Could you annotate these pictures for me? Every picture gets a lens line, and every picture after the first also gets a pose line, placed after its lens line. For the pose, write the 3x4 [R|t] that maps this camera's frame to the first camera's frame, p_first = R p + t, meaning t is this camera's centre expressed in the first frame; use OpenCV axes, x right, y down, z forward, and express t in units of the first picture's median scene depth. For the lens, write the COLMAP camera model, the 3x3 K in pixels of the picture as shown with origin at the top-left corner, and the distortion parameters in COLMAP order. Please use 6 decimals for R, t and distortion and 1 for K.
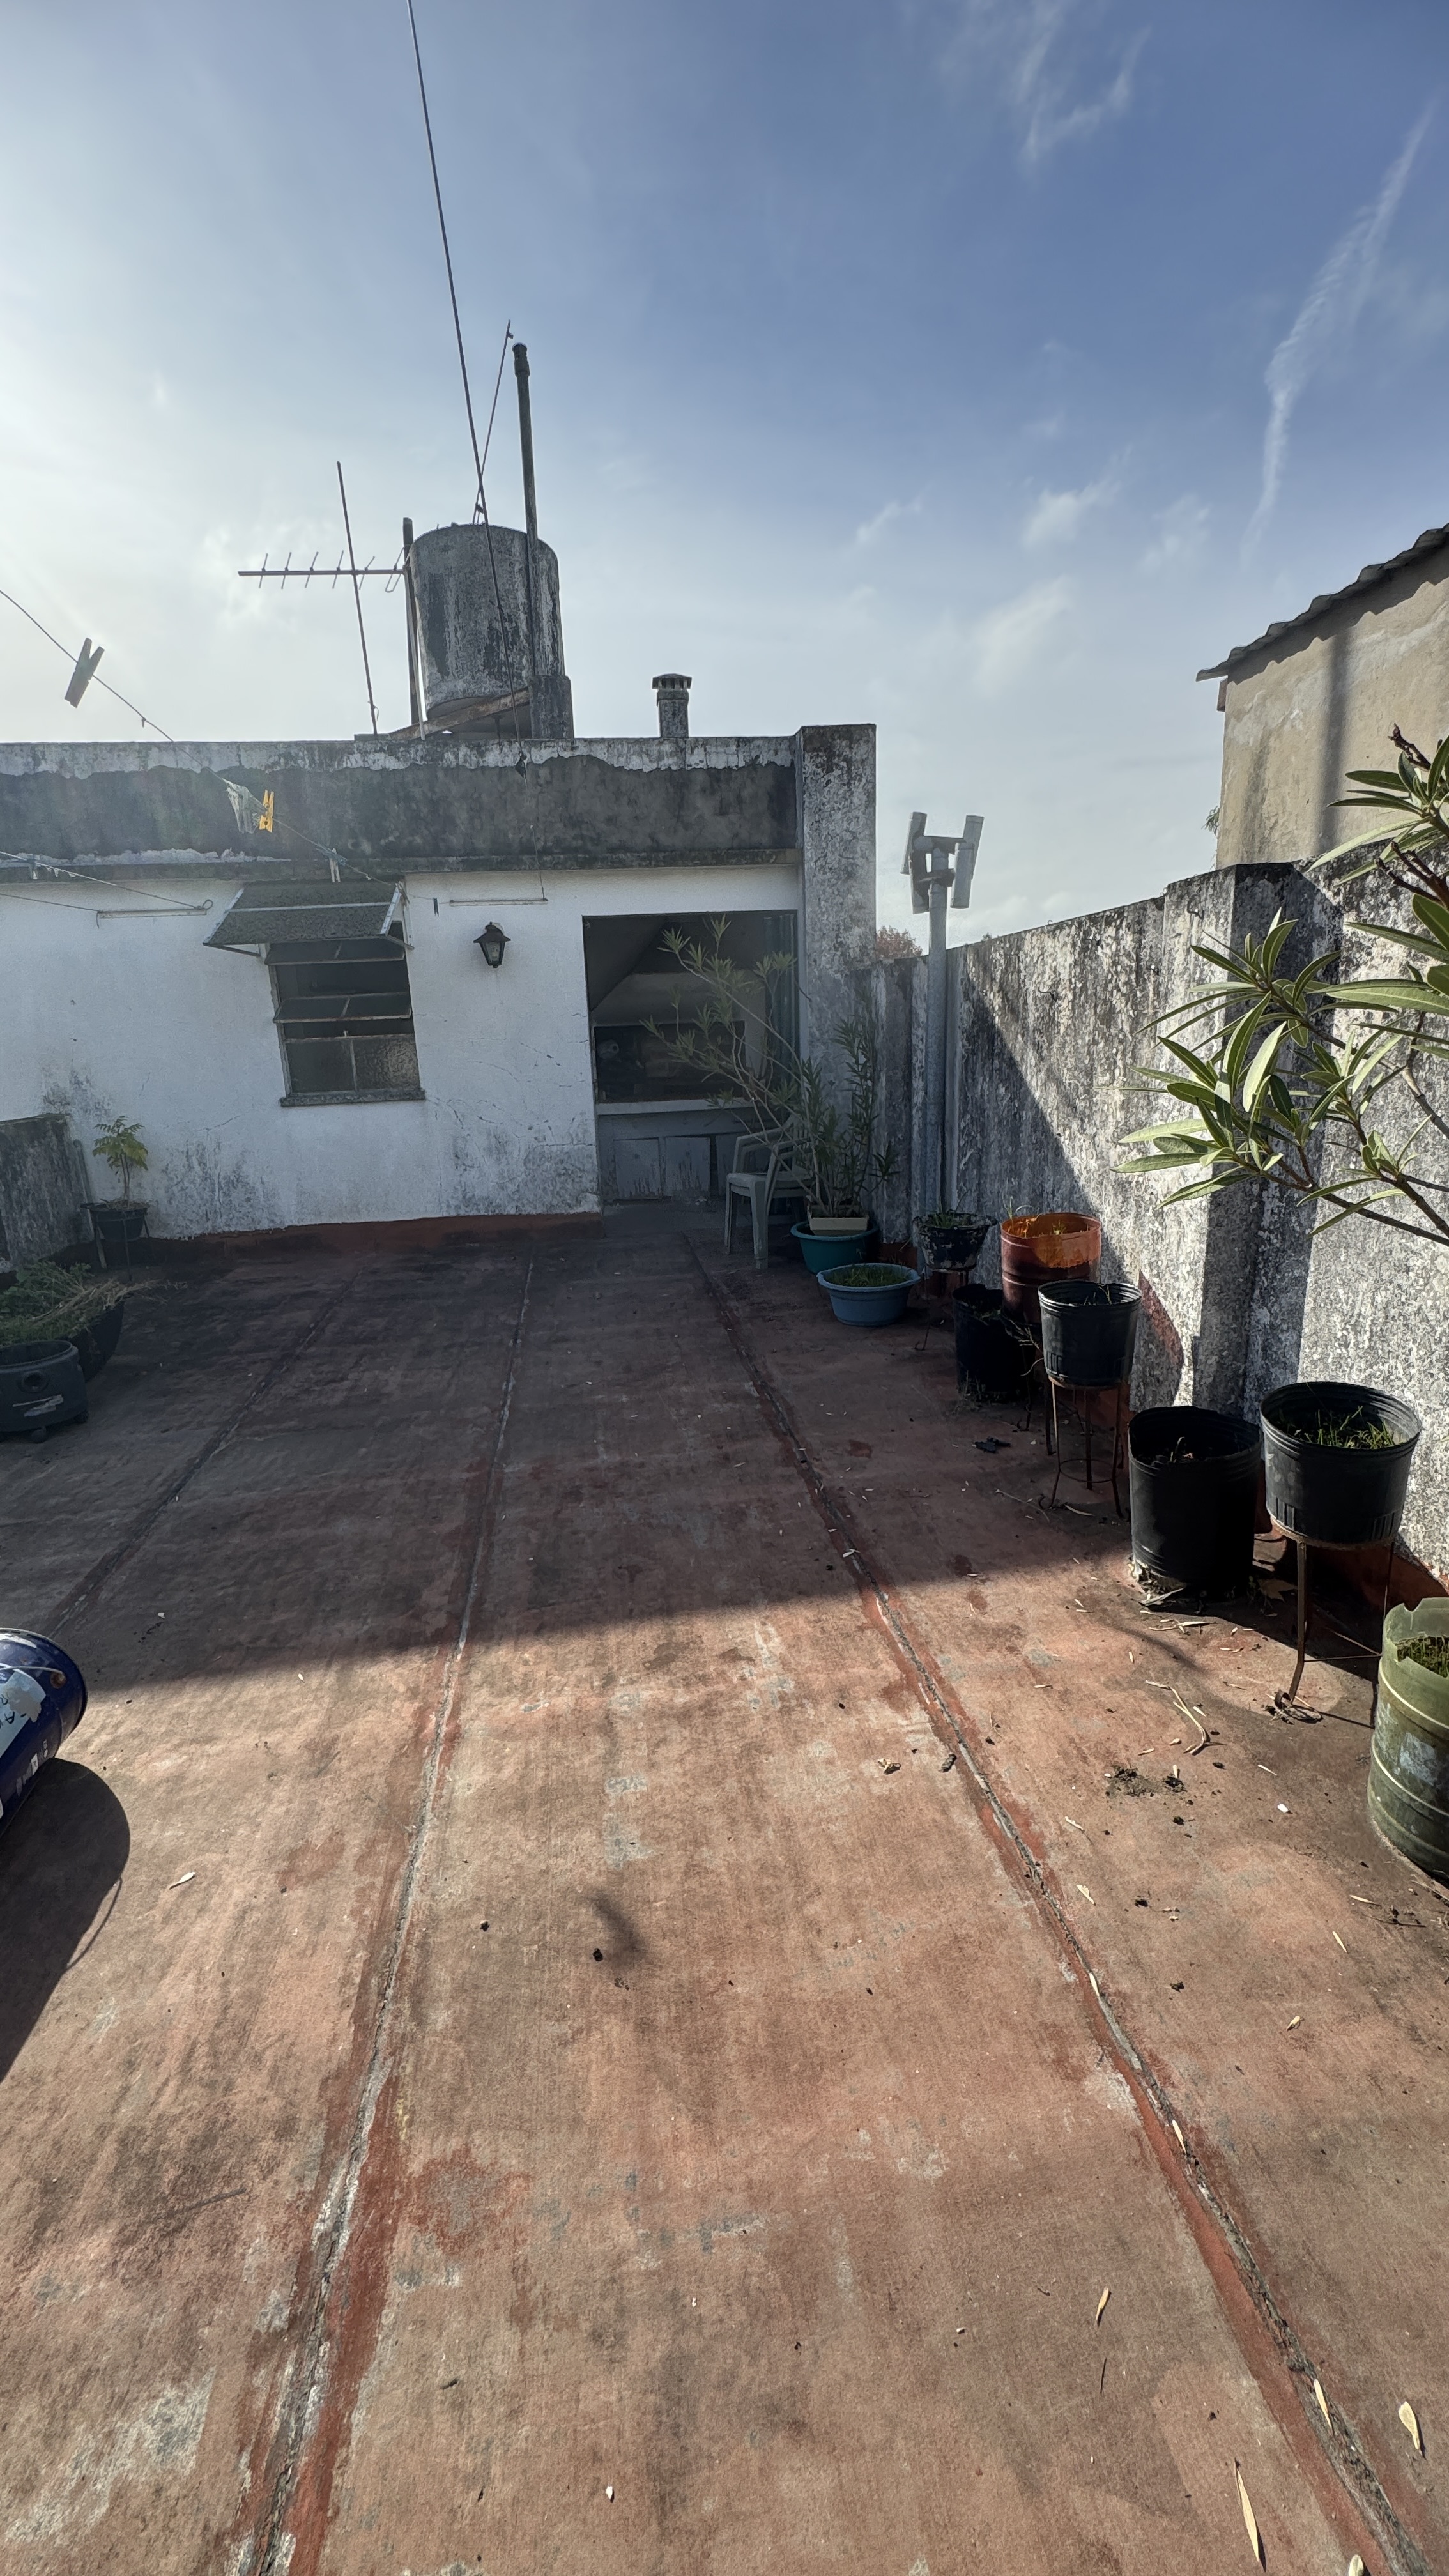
lens RADIAL K [[1028.9, 0, 735.5], [0, 1028.9, 1285.5], [0, 0, 1]] dist [-0.006896, 0.001451]
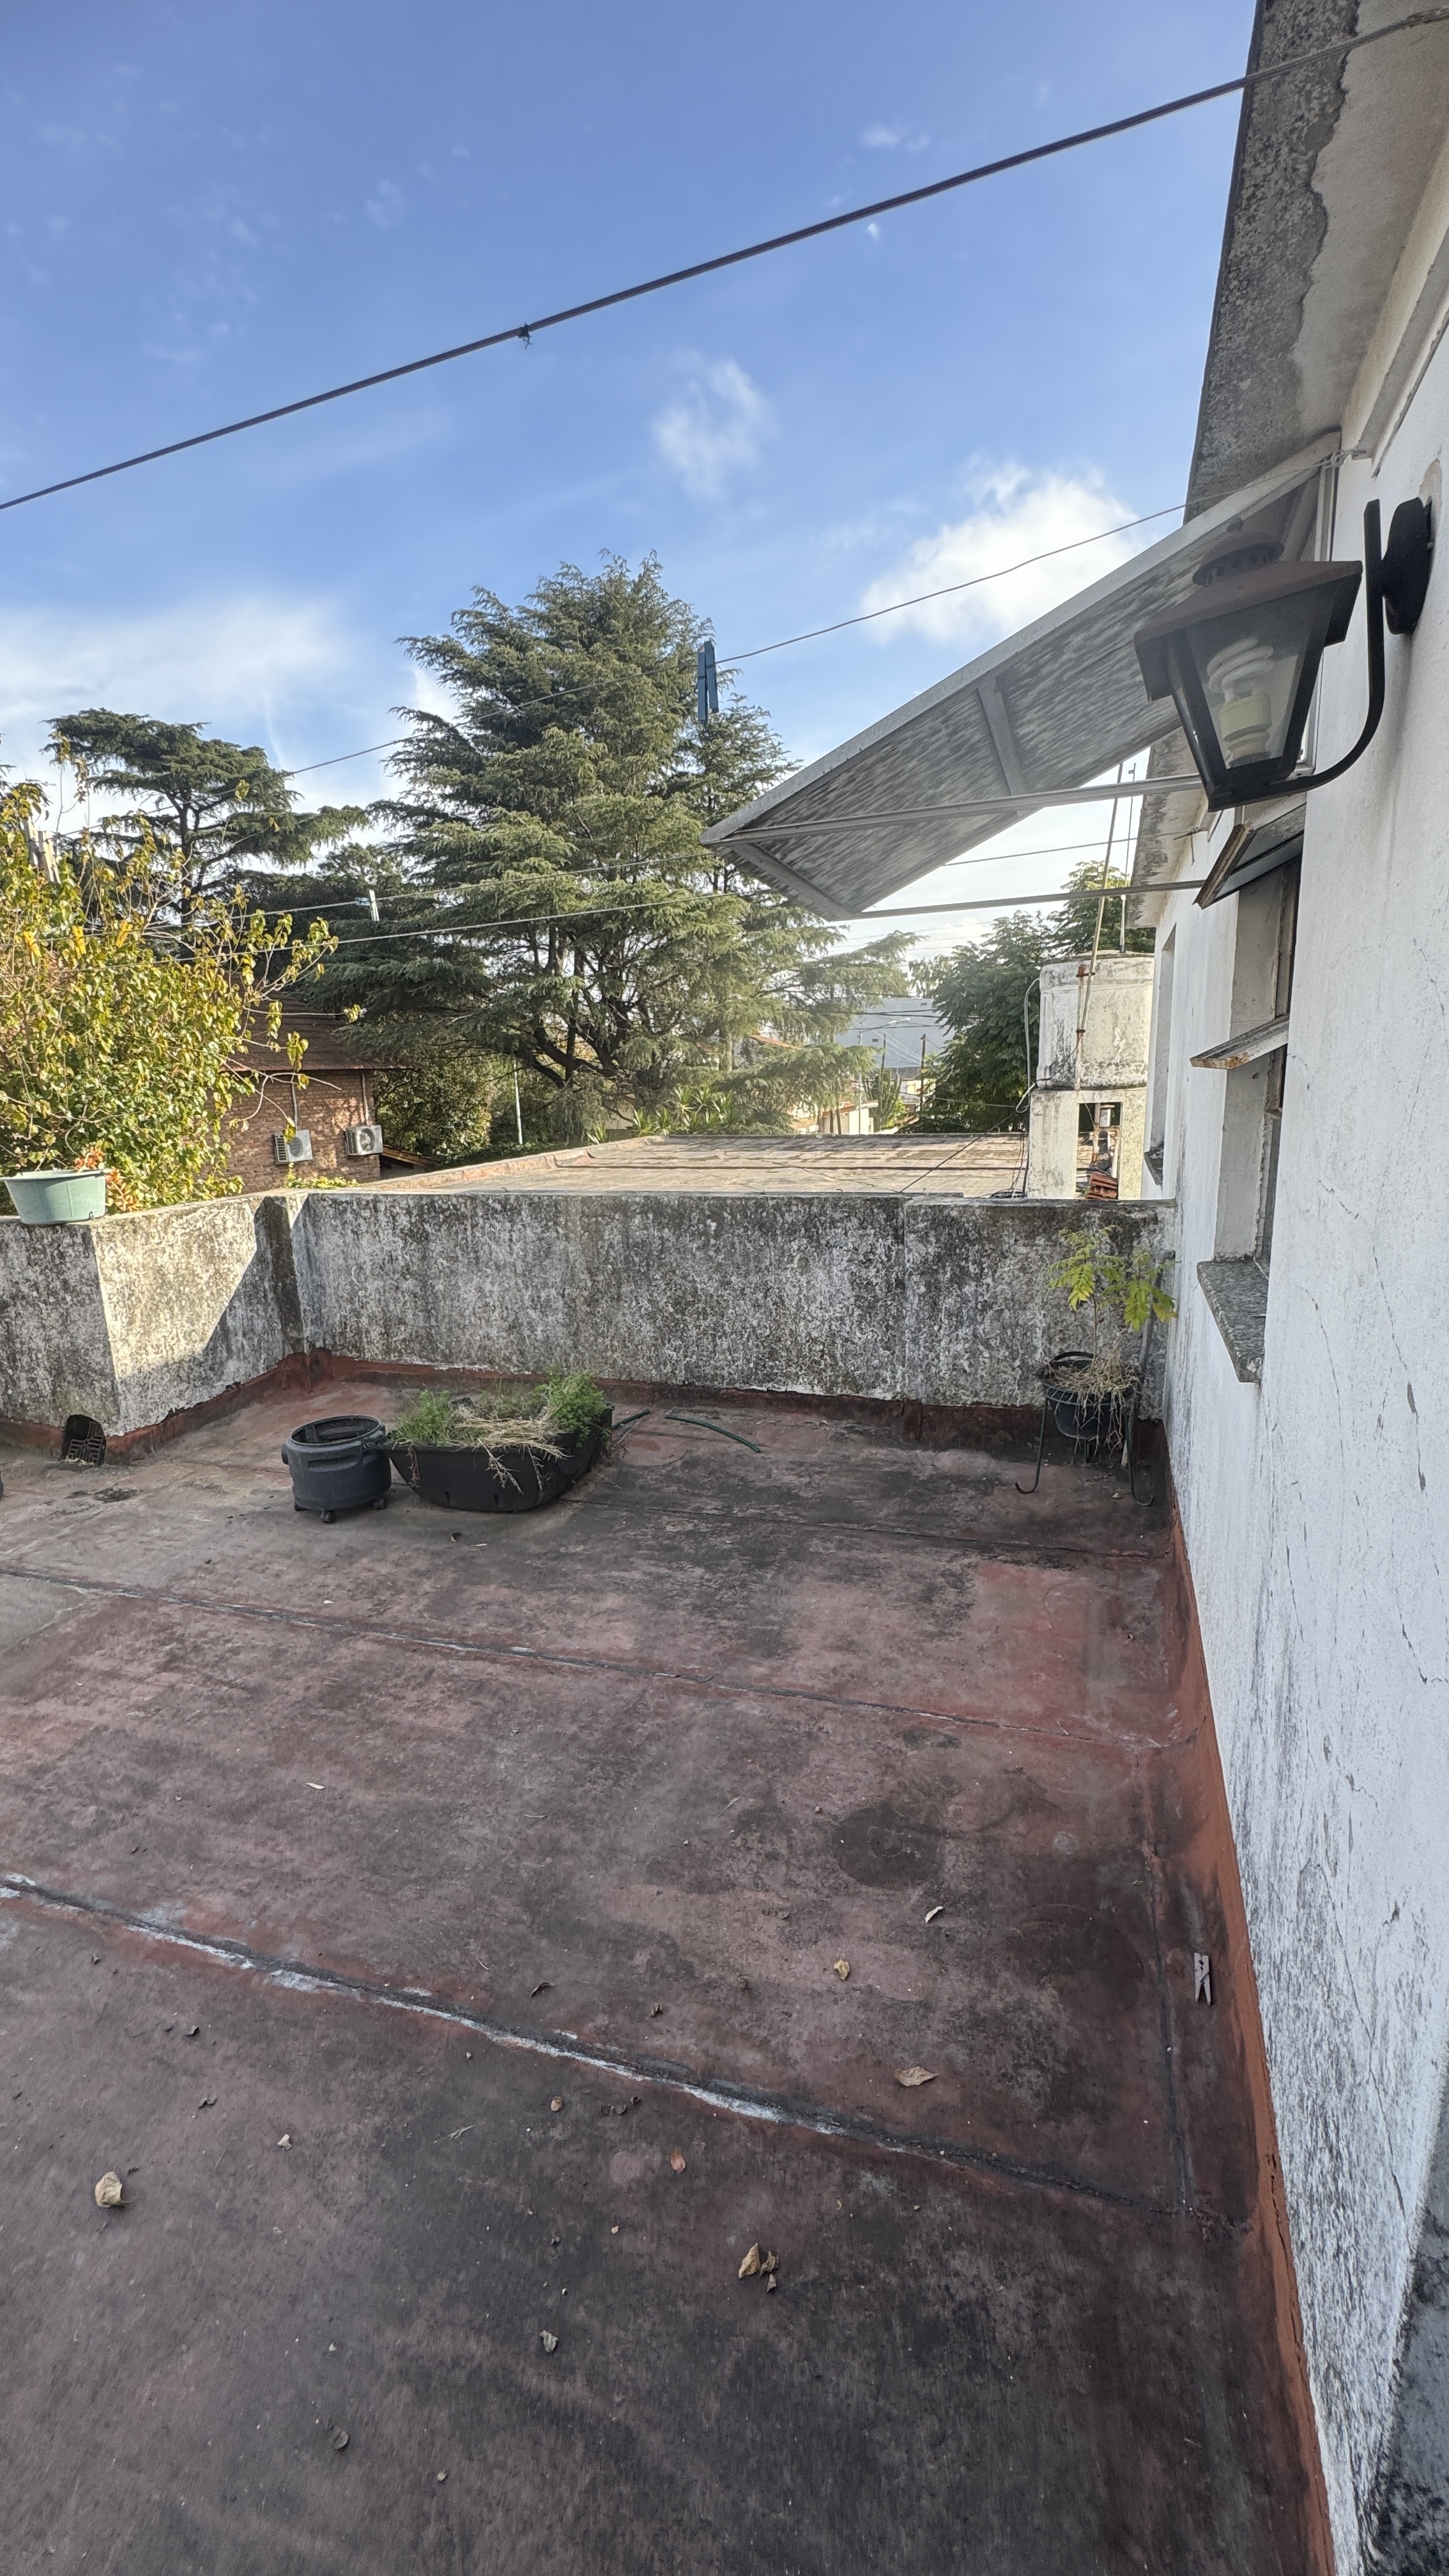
lens RADIAL K [[1028.9, 0, 728.9], [0, 1028.9, 1287.7], [0, 0, 1]] dist [-0.006896, 0.001451]
pose [[-0.458215, 0.233987, -0.857490, -0.048371], [-0.164807, 0.925633, 0.340649, -0.419107], [0.873429, 0.297410, -0.385576, 1.526589]]
